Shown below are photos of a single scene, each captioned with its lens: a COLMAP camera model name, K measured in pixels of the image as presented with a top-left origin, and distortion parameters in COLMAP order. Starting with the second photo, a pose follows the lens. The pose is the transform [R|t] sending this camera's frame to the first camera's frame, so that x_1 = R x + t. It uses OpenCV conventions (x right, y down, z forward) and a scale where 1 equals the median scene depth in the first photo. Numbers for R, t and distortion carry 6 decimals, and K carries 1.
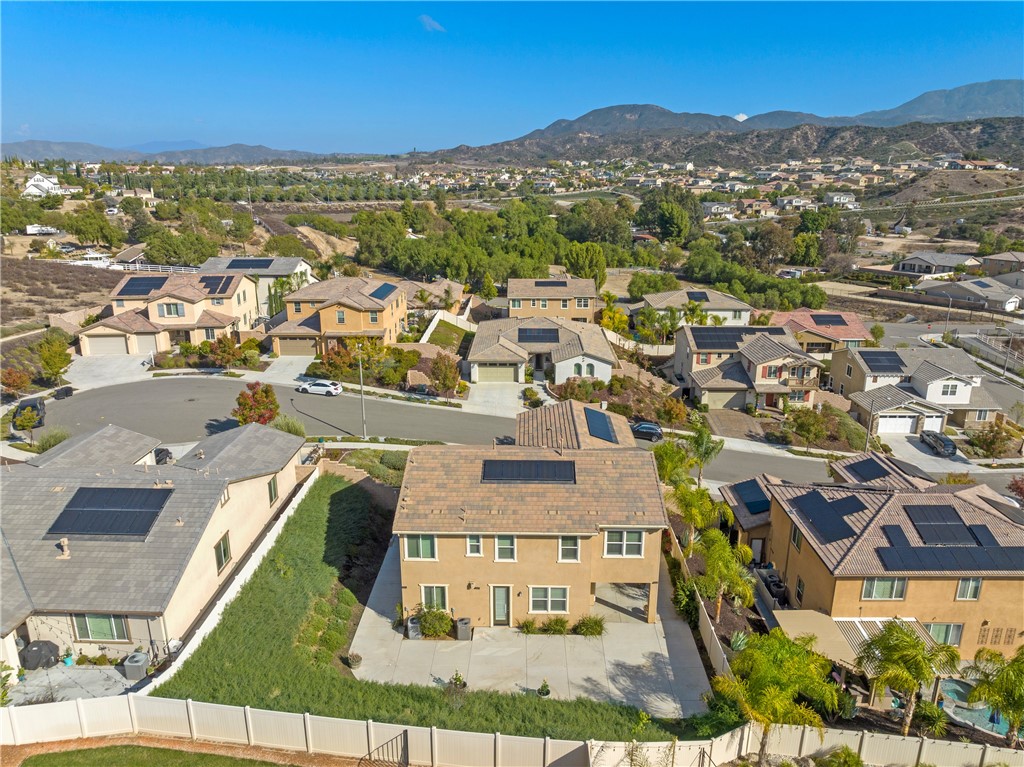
lens RADIAL K [[721.7, 0, 513.1], [0, 721.7, 380.7], [0, 0, 1]] dist [-0.036810, -0.000560]
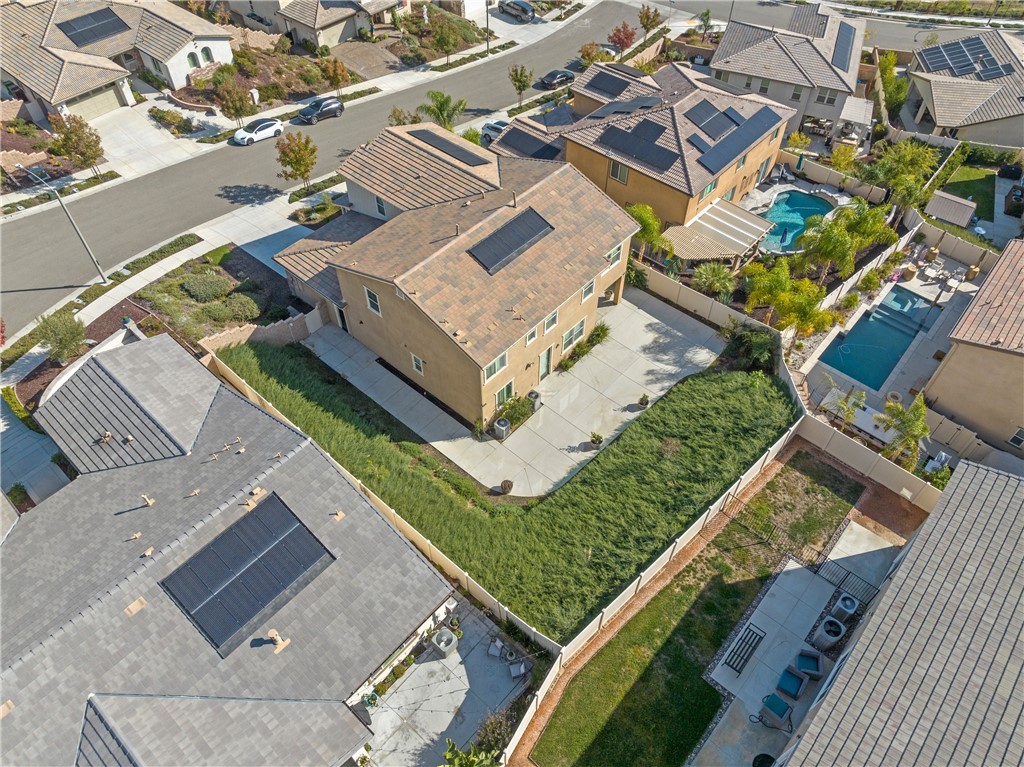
lens RADIAL K [[721.7, 0, 513.1], [0, 721.7, 380.7], [0, 0, 1]] dist [-0.036810, -0.000560]
pose [[0.647405, -0.581923, 0.492171, -0.264241], [0.210580, 0.757210, 0.618295, -0.154107], [-0.732477, -0.296646, 0.612763, 0.162606]]
